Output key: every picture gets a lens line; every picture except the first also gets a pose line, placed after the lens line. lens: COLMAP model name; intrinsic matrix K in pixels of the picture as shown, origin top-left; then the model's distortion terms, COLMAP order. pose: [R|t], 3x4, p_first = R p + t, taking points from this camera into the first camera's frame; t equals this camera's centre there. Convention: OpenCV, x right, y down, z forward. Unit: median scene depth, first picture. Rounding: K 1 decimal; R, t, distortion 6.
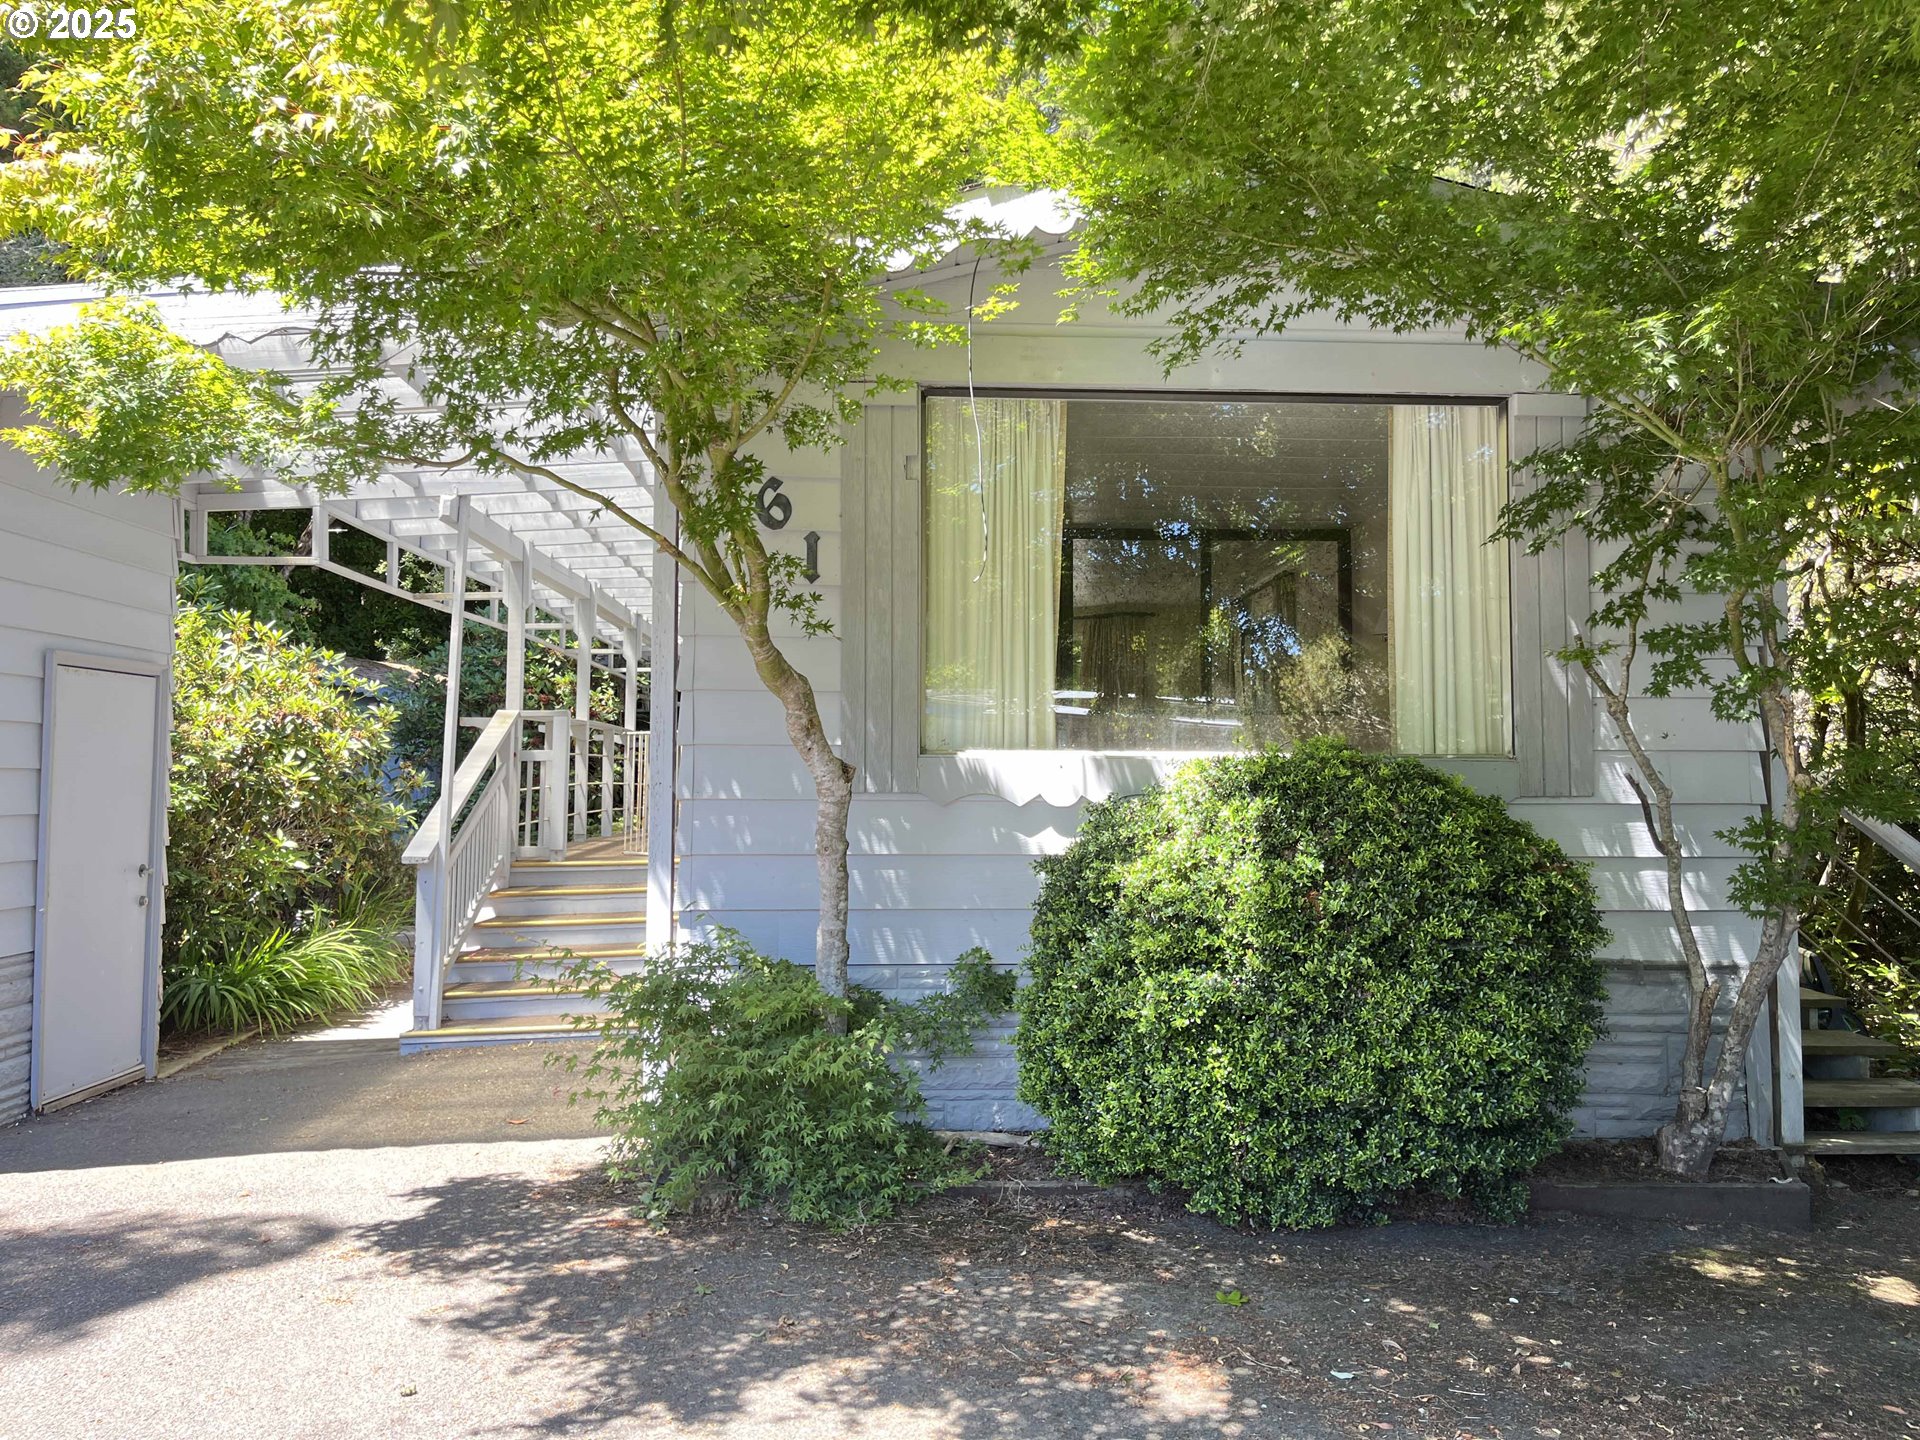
lens RADIAL K [[1464.2, 0, 986.1], [0, 1464.2, 696.9], [0, 0, 1]] dist [0.078354, -0.098258]
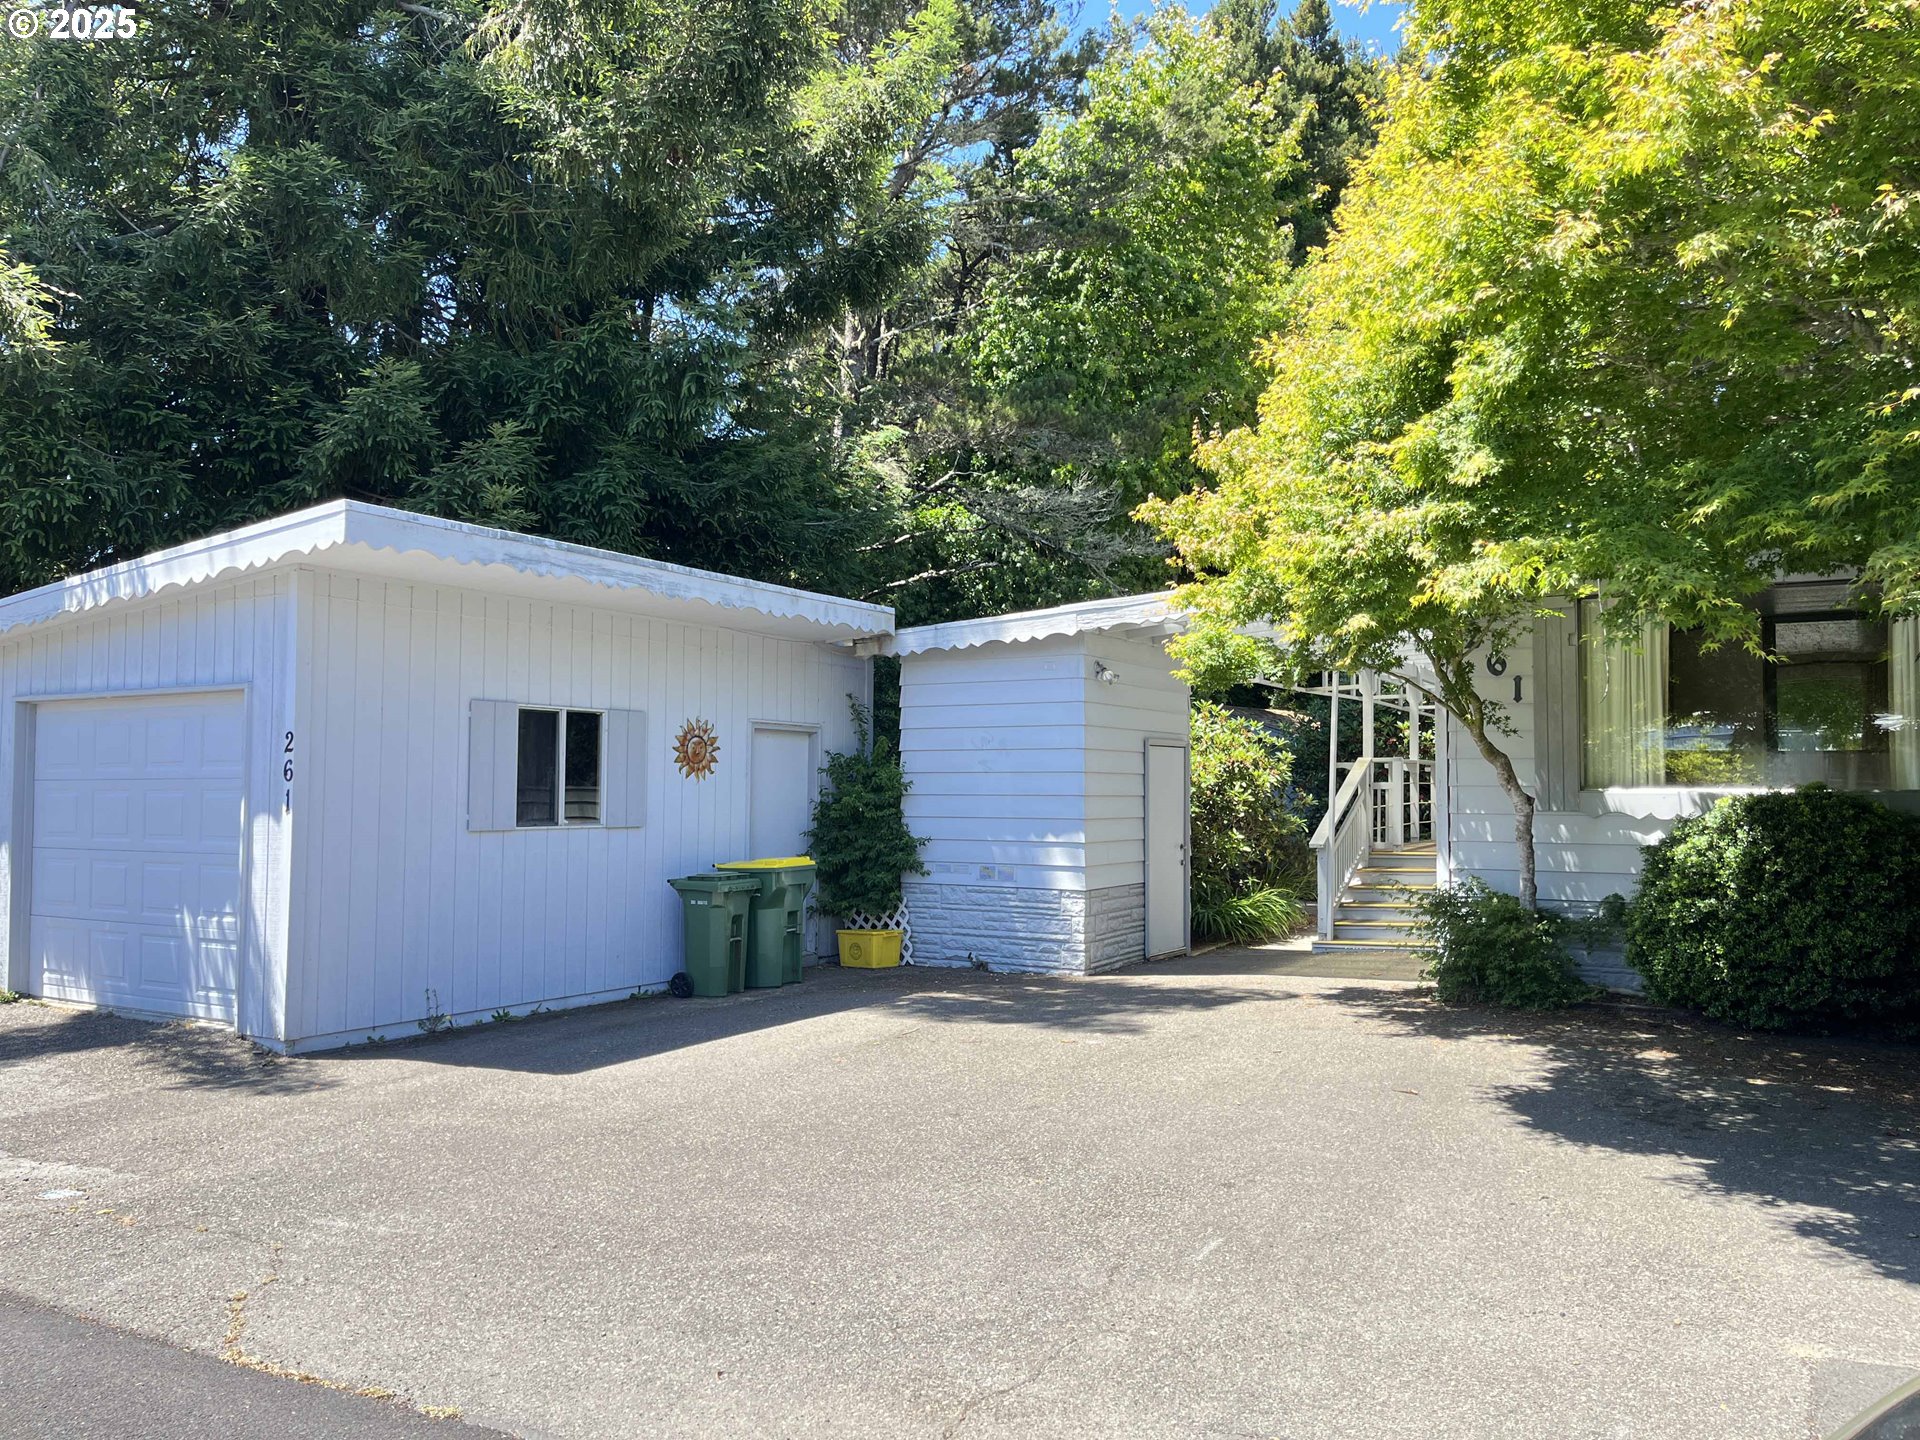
lens RADIAL K [[1460.4, 0, 967.7], [0, 1460.4, 715.1], [0, 0, 1]] dist [0.099893, -0.138976]
pose [[0.838901, -0.029646, -0.543476, 0.348024], [0.030280, 0.999511, -0.007783, -0.071167], [0.543441, -0.009928, 0.839389, -1.085757]]
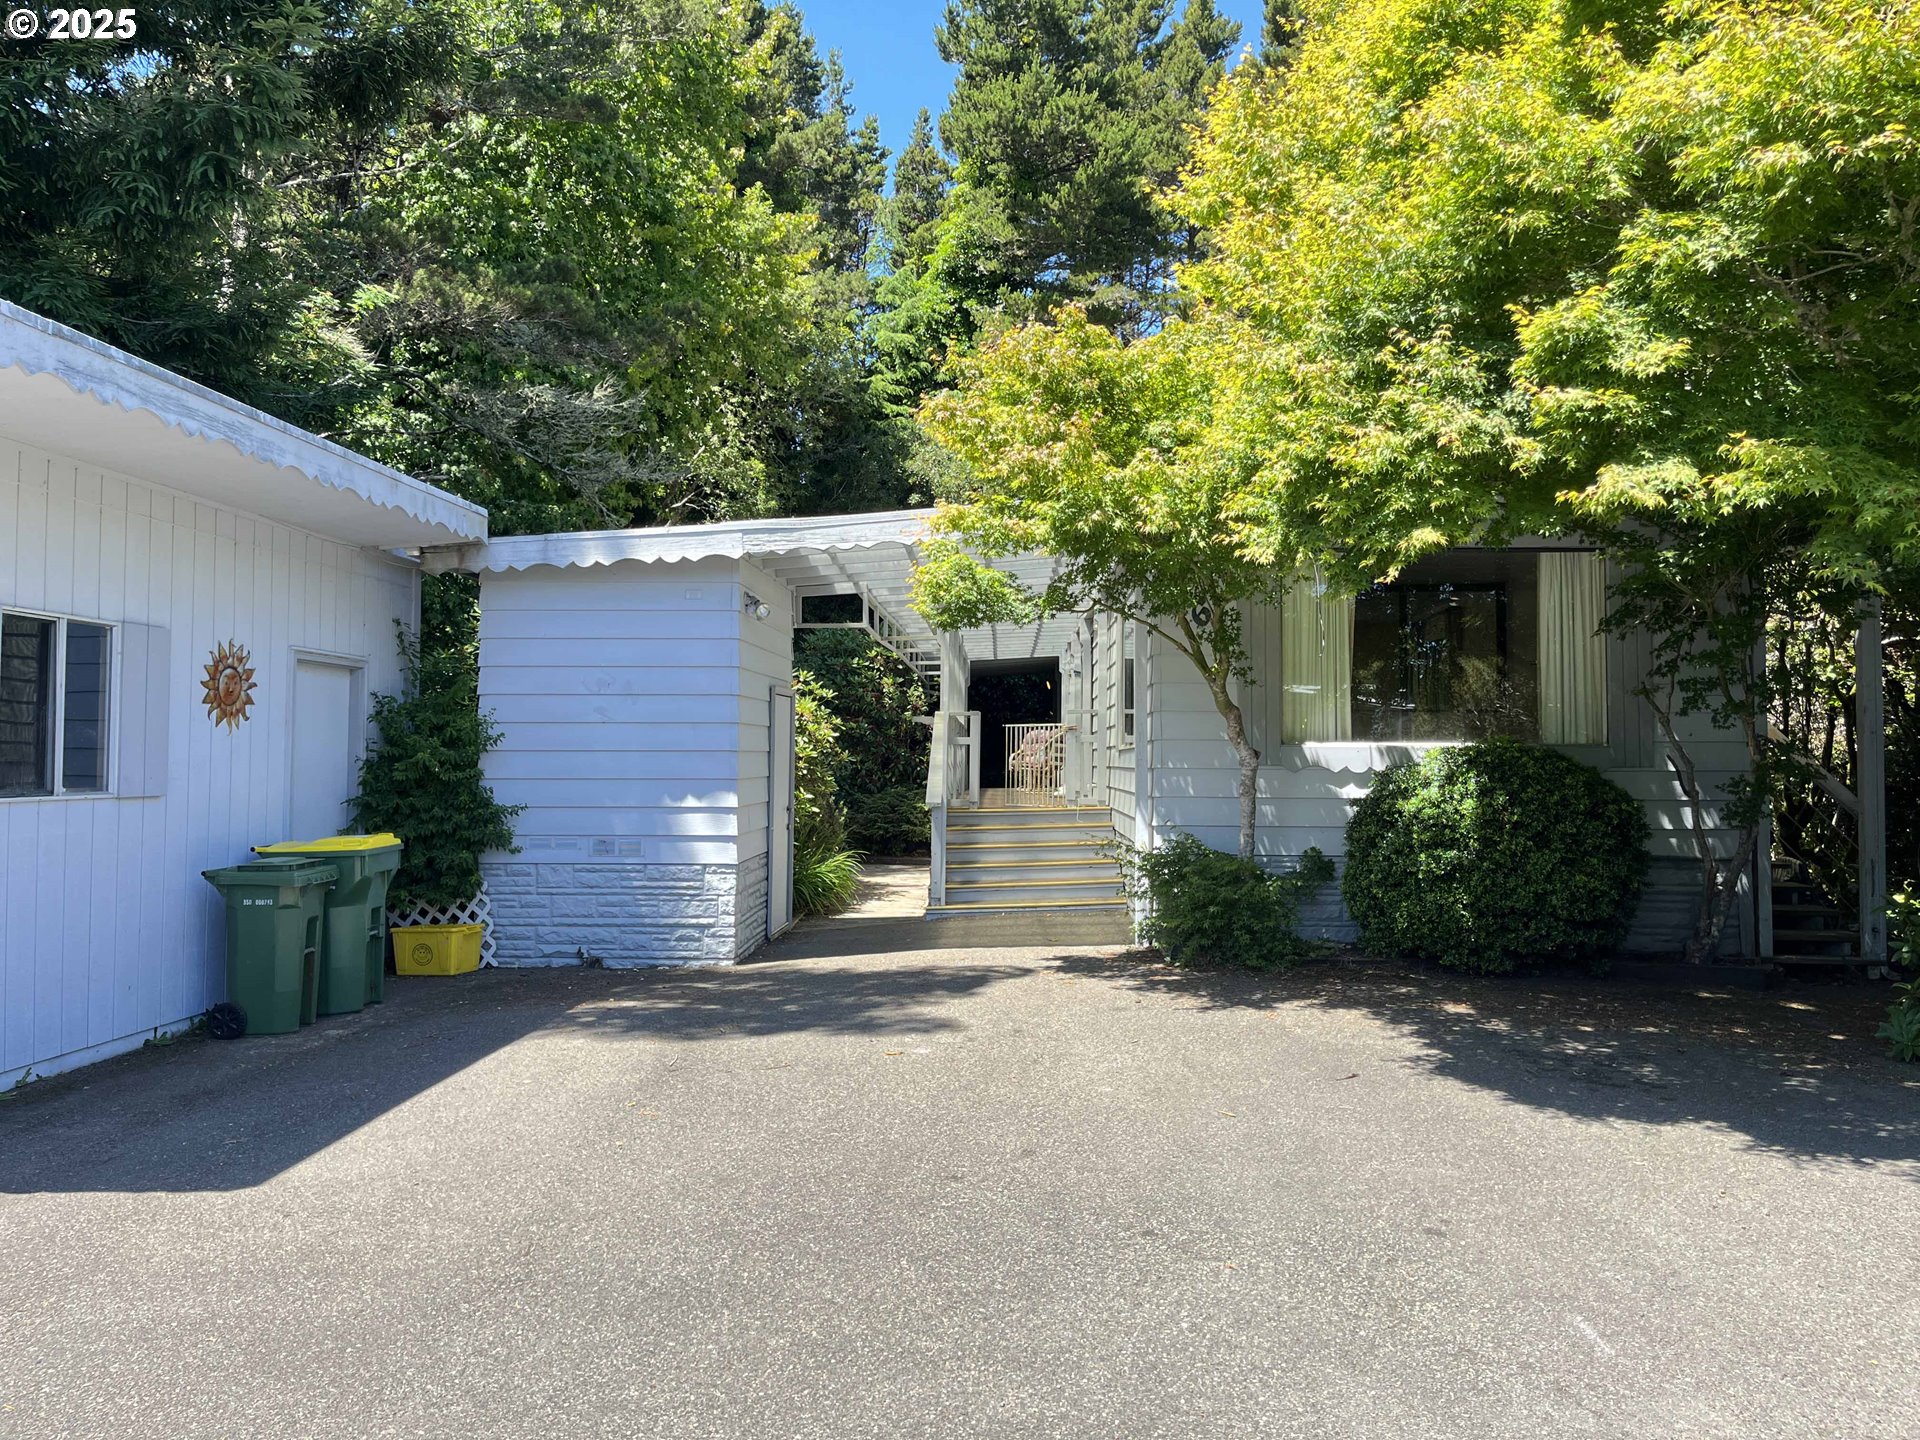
lens RADIAL K [[1464.2, 0, 986.1], [0, 1464.2, 696.9], [0, 0, 1]] dist [0.078354, -0.098258]
pose [[0.996682, -0.004096, -0.081286, -0.282278], [0.005468, 0.999846, 0.016664, -0.058652], [0.081206, -0.017053, 0.996551, -0.957157]]
